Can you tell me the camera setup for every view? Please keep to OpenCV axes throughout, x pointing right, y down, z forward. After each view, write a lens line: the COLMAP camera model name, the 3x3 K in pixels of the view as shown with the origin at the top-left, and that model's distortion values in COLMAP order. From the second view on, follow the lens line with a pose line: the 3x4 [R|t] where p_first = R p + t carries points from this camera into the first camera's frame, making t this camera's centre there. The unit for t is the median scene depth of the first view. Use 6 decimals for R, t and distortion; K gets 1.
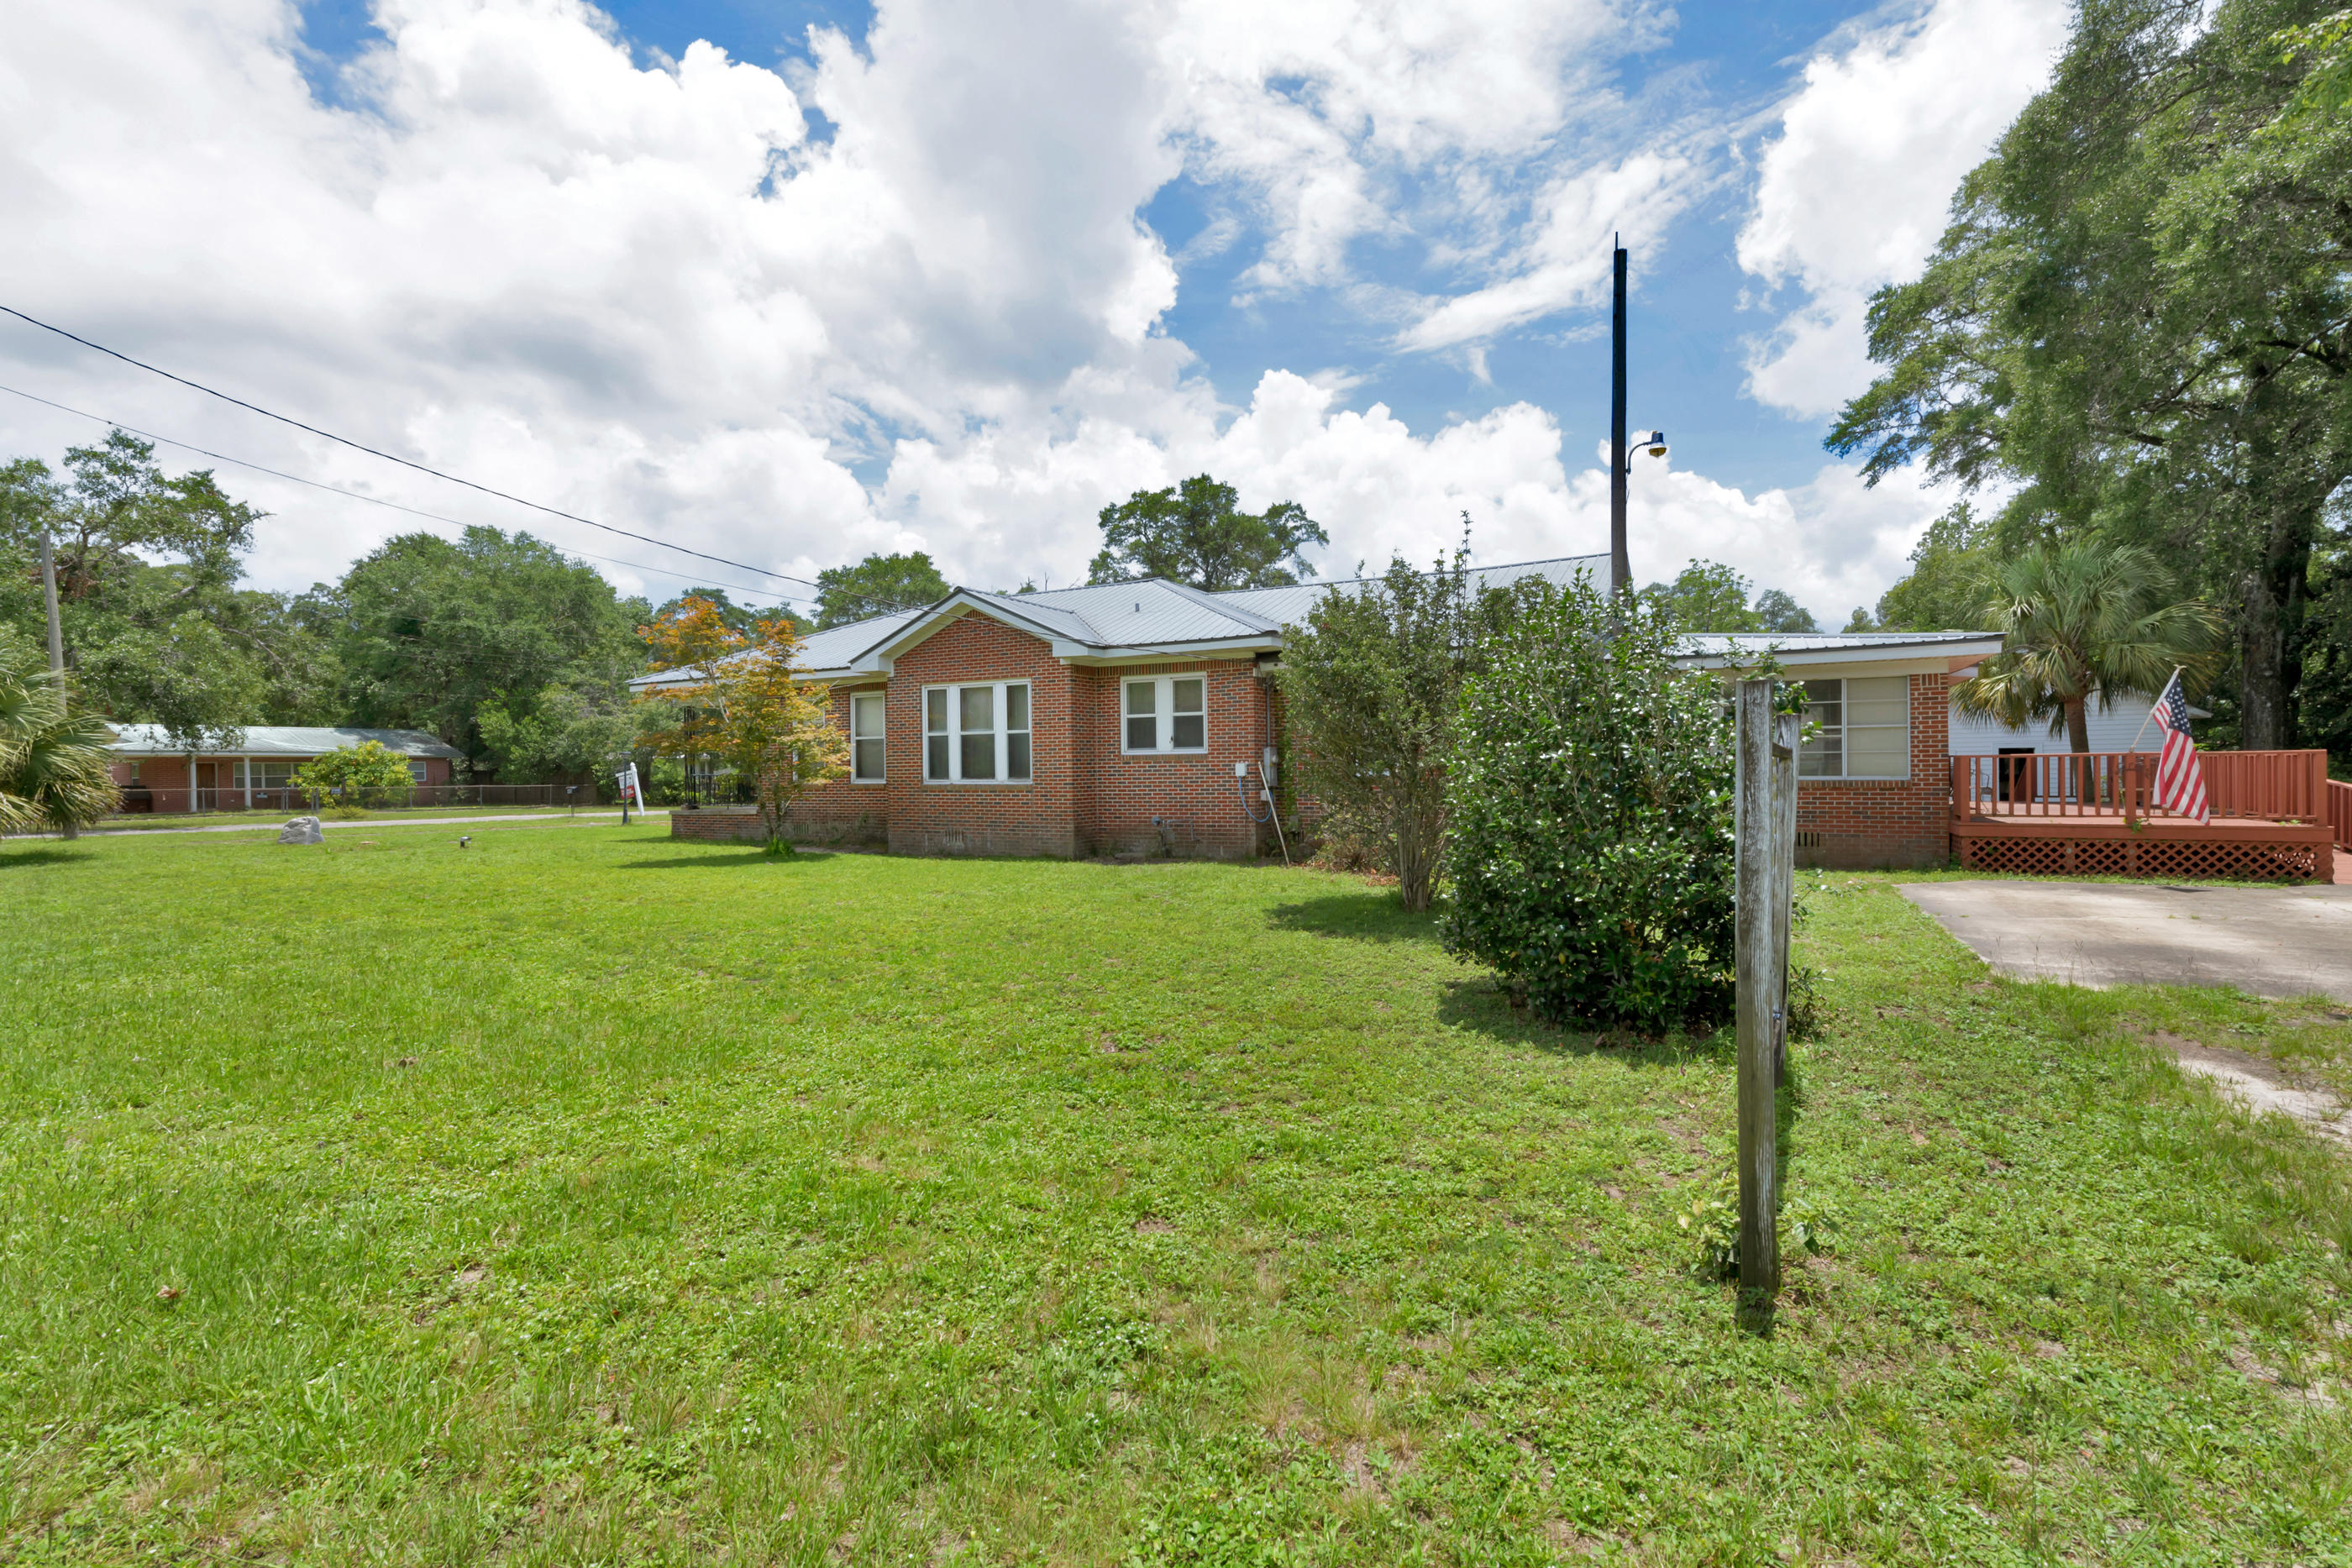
lens RADIAL K [[1017.3, 0, 1122.8], [0, 1017.3, 735.2], [0, 0, 1]] dist [0.019552, -0.018956]
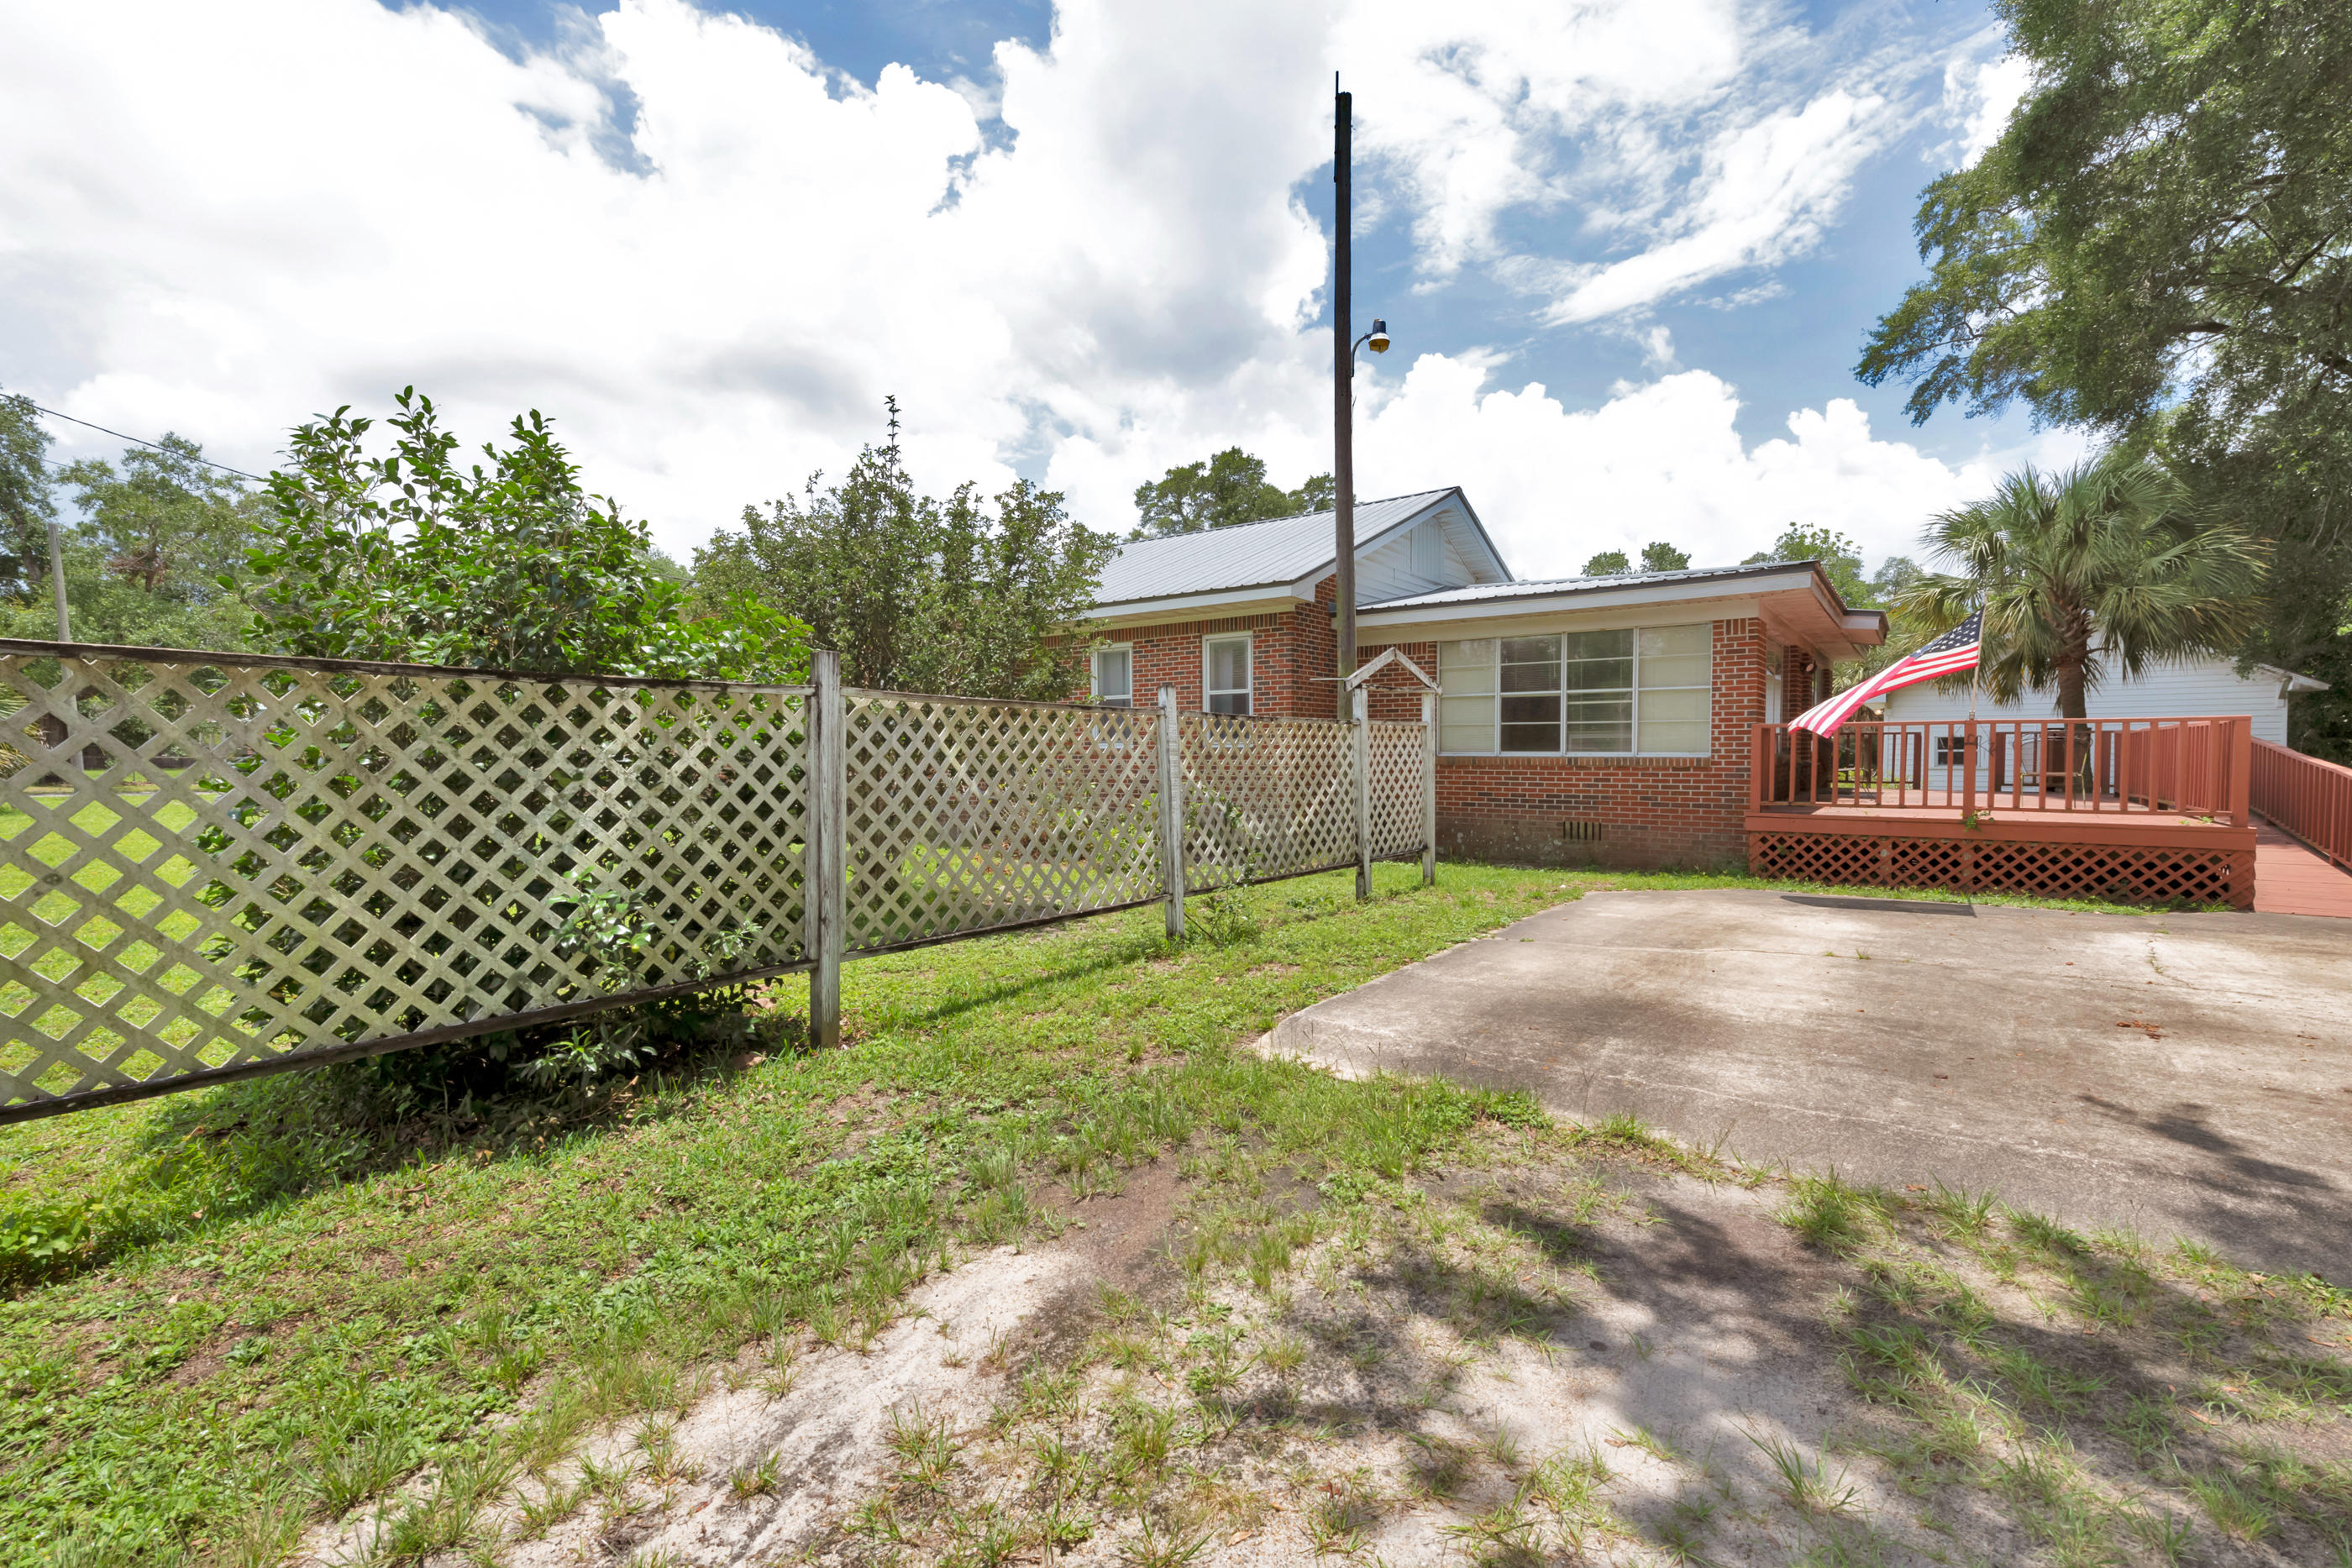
lens RADIAL K [[991.1, 0, 1137.9], [0, 991.1, 757.5], [0, 0, 1]] dist [0.002759, -0.002974]
pose [[0.989936, 0.008888, -0.141235, 0.122830], [-0.004215, 0.999435, 0.033350, 0.005547], [0.141451, -0.032419, 0.989414, 0.053253]]
